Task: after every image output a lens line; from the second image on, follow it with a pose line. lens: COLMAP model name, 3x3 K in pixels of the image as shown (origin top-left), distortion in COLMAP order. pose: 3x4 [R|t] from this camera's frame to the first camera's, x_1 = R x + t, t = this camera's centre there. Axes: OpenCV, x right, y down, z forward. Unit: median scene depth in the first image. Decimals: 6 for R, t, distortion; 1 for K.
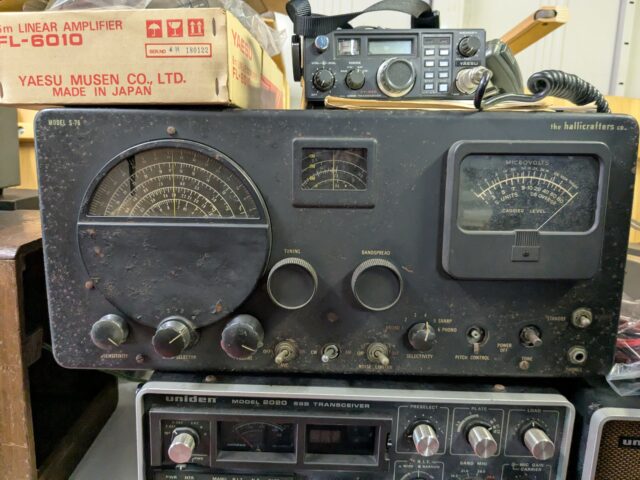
lens RADIAL K [[503.7, 0, 320.4], [0, 503.7, 239.2], [0, 0, 1]] dist [0.005889, -0.054955]
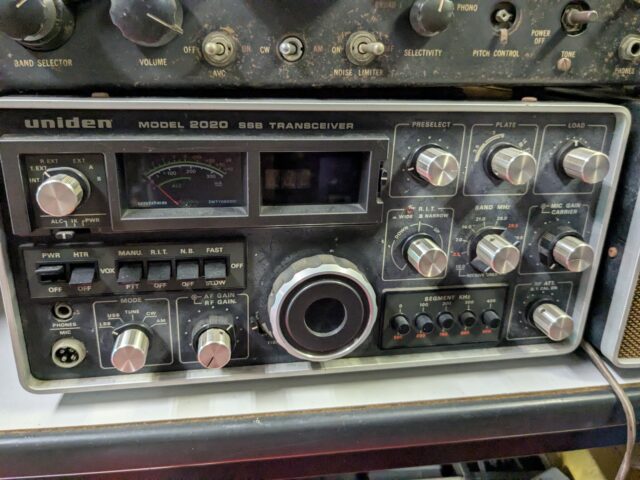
lens RADIAL K [[503.7, 0, 316.2], [0, 503.7, 240.7], [0, 0, 1]] dist [0.005889, -0.054955]
pose [[0.984055, -0.058315, 0.168030, -0.072124], [0.026915, 0.982668, 0.183409, 0.355174], [-0.175814, -0.175962, 0.968570, 0.331543]]
